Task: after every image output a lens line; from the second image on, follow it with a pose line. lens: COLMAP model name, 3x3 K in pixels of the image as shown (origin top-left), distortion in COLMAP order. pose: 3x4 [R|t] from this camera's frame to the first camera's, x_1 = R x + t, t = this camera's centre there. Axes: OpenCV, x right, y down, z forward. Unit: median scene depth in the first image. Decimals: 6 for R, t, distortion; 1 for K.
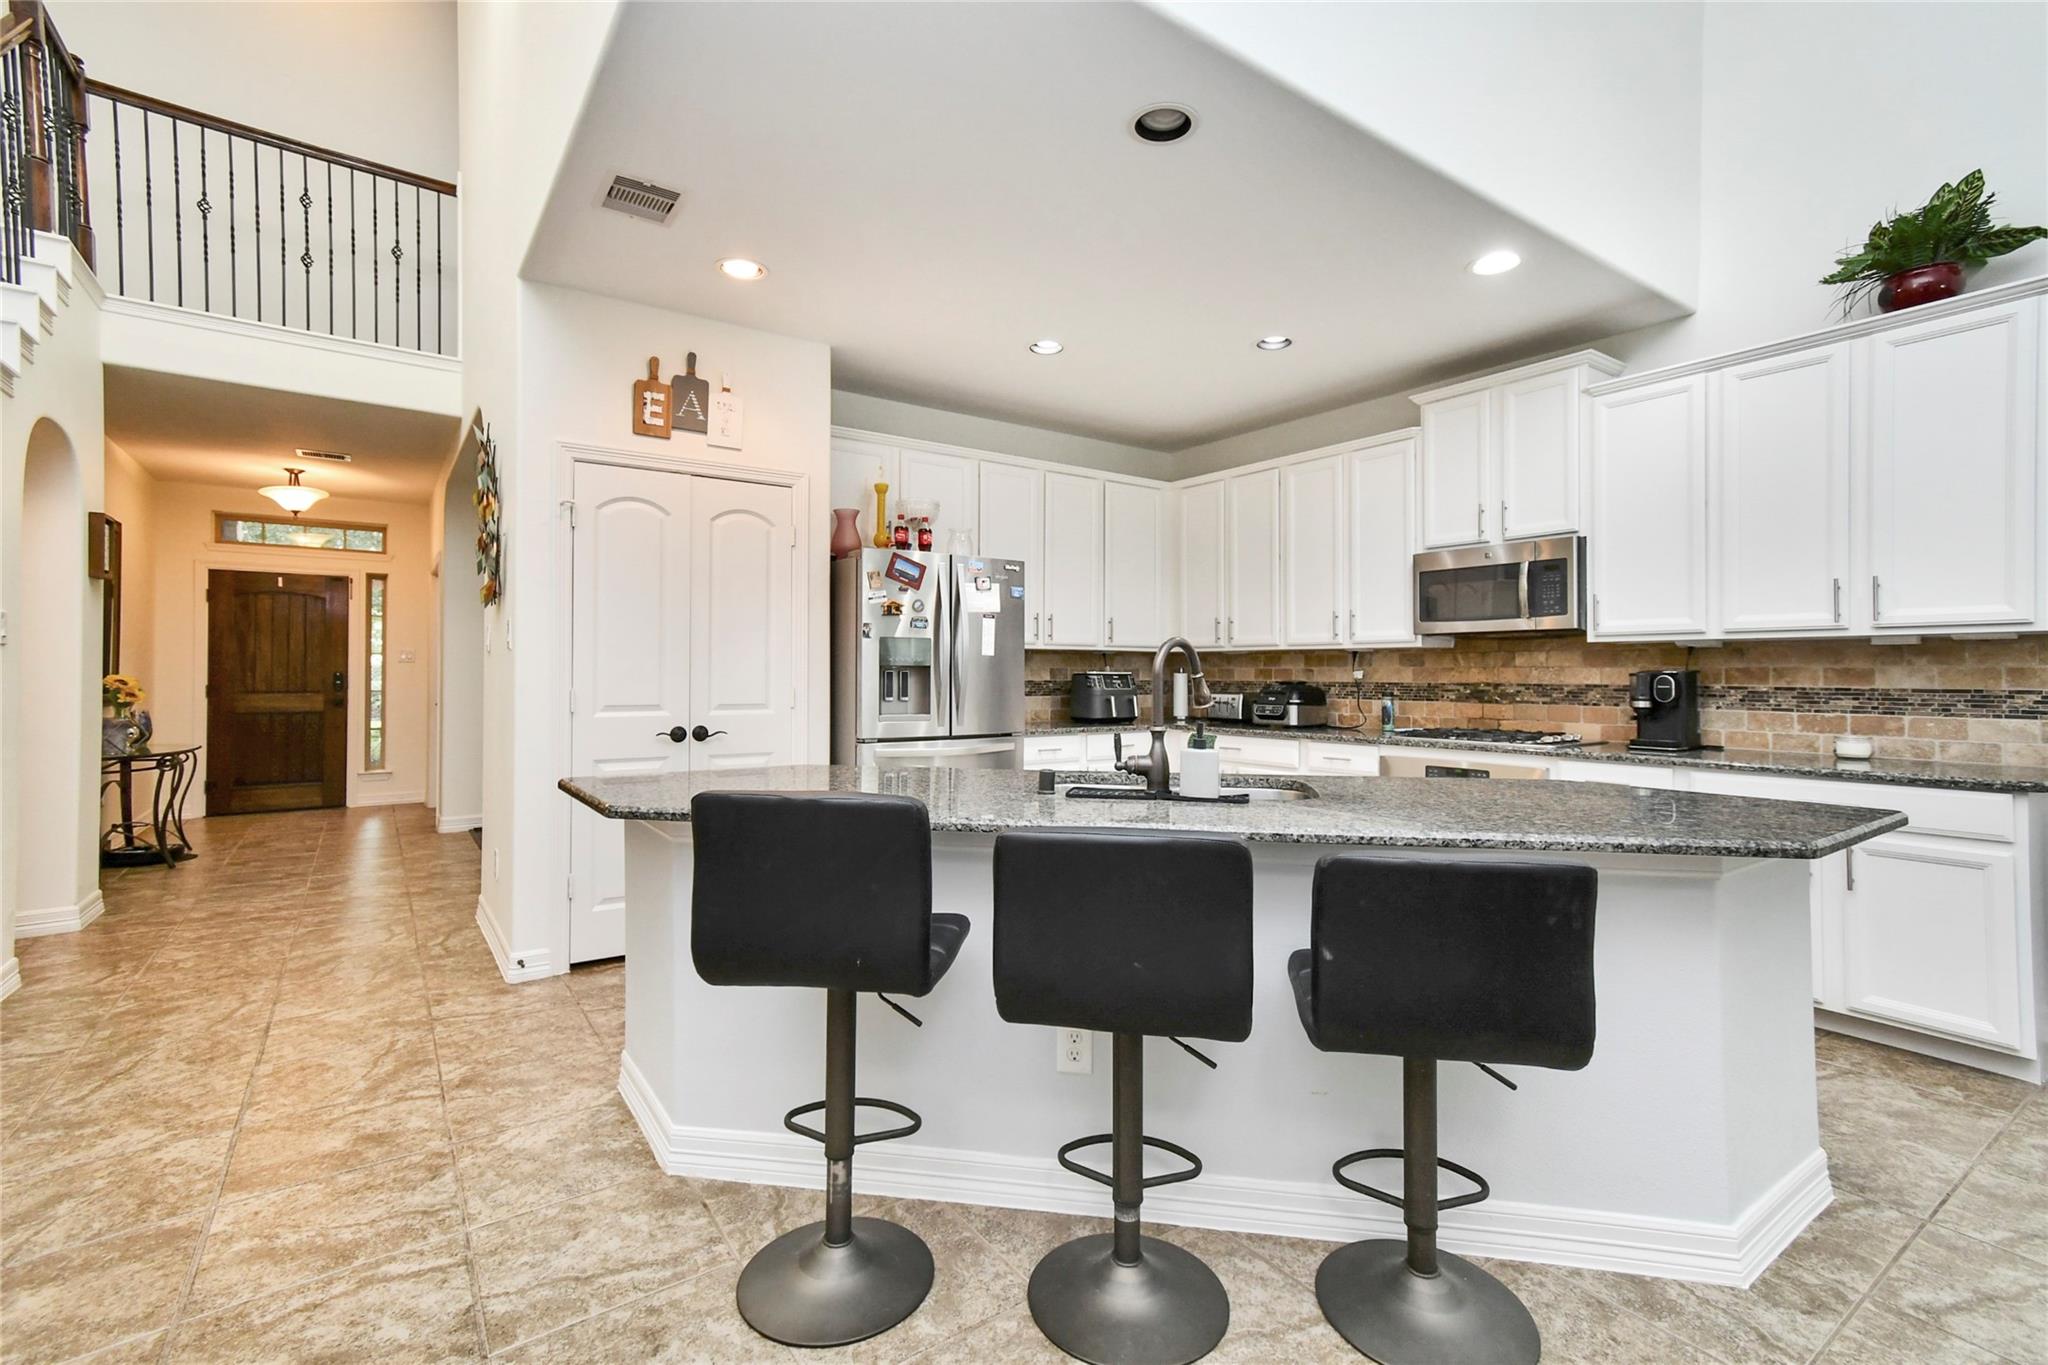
lens RADIAL K [[913.8, 0, 1012.1], [0, 913.8, 664.8], [0, 0, 1]] dist [0.006252, -0.003415]
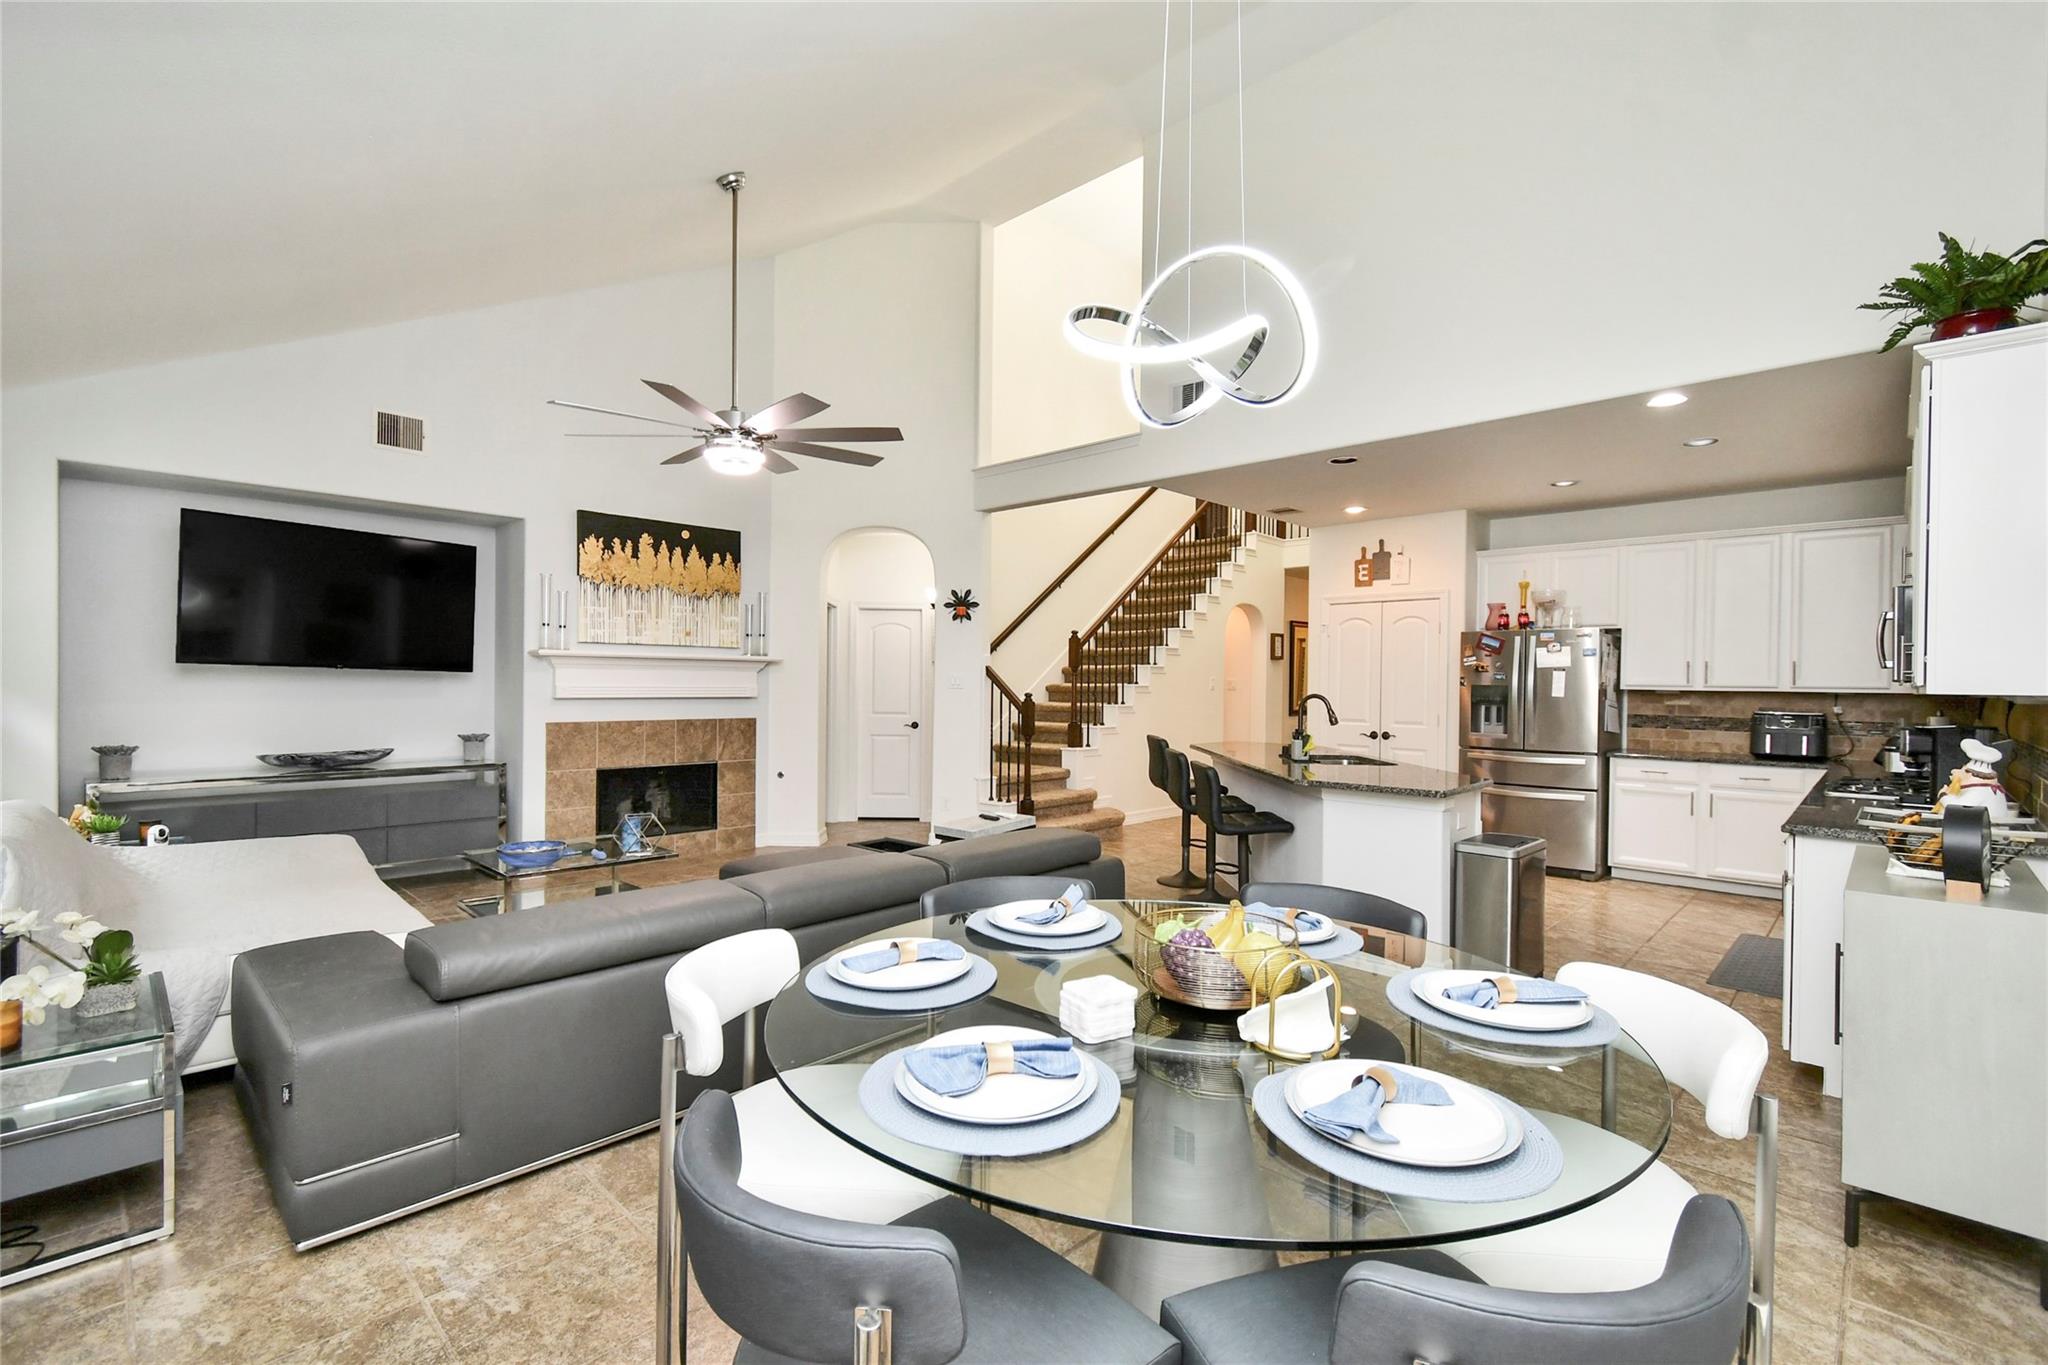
lens RADIAL K [[913.8, 0, 1018.6], [0, 913.8, 686.6], [0, 0, 1]] dist [0.006252, -0.003415]
pose [[0.196425, 0.005512, -0.980503, 1.316435], [-0.002608, 0.999984, 0.005099, -0.034366], [0.980515, 0.001556, 0.196437, -0.126540]]
